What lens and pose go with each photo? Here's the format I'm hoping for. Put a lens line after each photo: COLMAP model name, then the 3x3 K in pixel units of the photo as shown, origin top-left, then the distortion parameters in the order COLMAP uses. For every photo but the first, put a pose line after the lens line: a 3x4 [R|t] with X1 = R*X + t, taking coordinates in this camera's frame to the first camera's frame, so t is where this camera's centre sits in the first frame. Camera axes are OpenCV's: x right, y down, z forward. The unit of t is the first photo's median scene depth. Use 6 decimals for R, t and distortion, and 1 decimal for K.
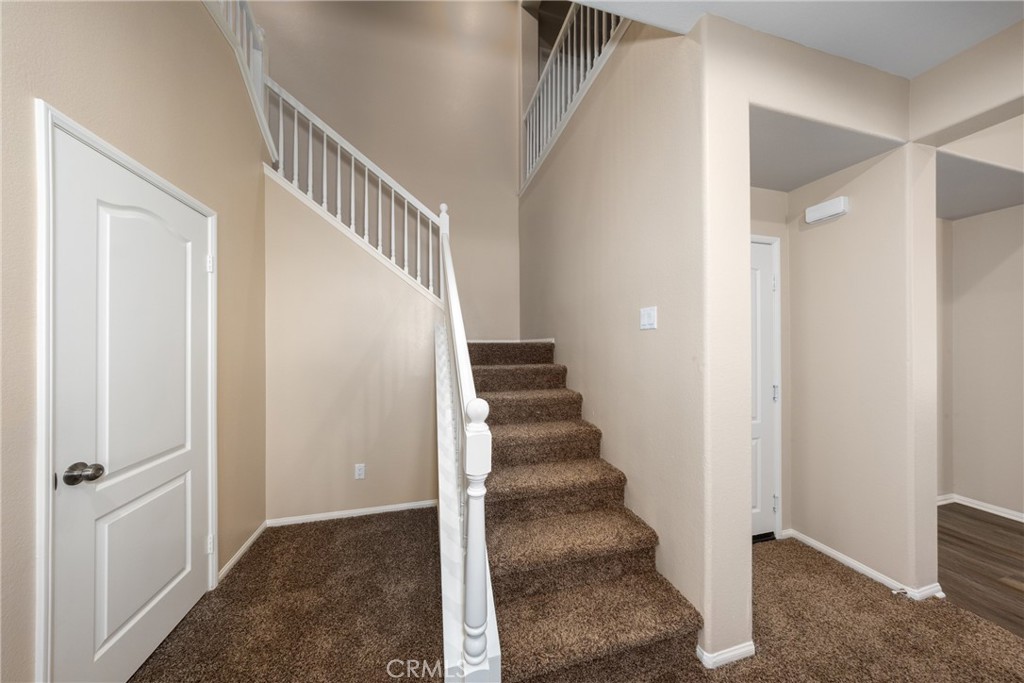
lens RADIAL K [[301.1, 0, 510.0], [0, 301.1, 344.0], [0, 0, 1]] dist [-0.000176, 0.000003]
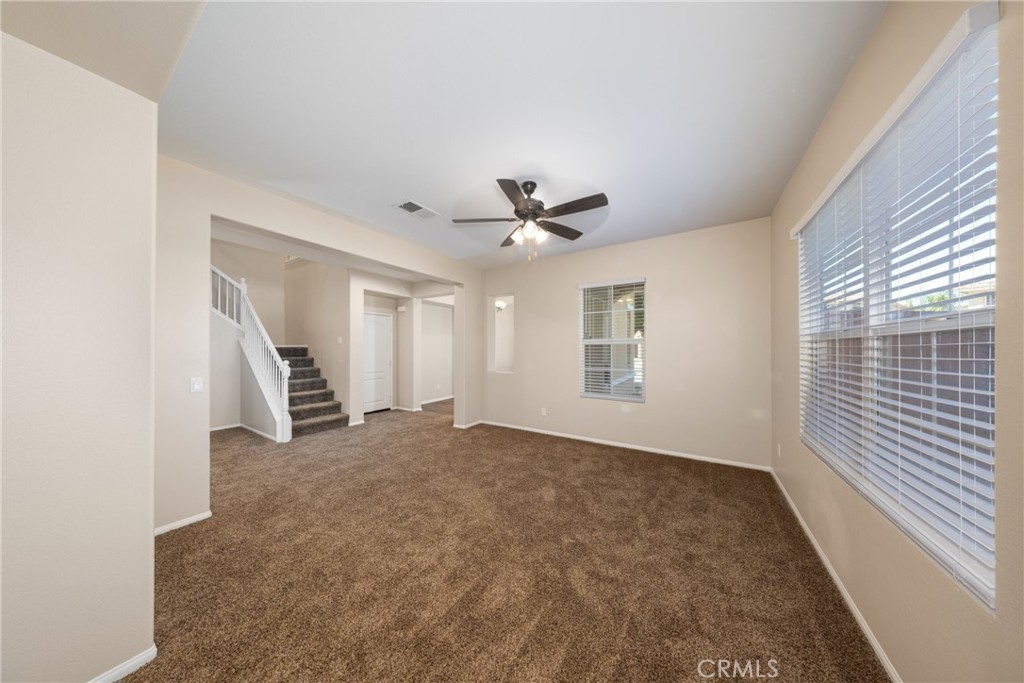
lens RADIAL K [[301.1, 0, 510.0], [0, 301.1, 344.0], [0, 0, 1]] dist [-0.000176, 0.000003]
pose [[0.740323, 0.013179, 0.672122, -0.265183], [-0.001867, 0.999844, -0.017549, 0.009050], [-0.672249, 0.011737, 0.740232, -1.815837]]
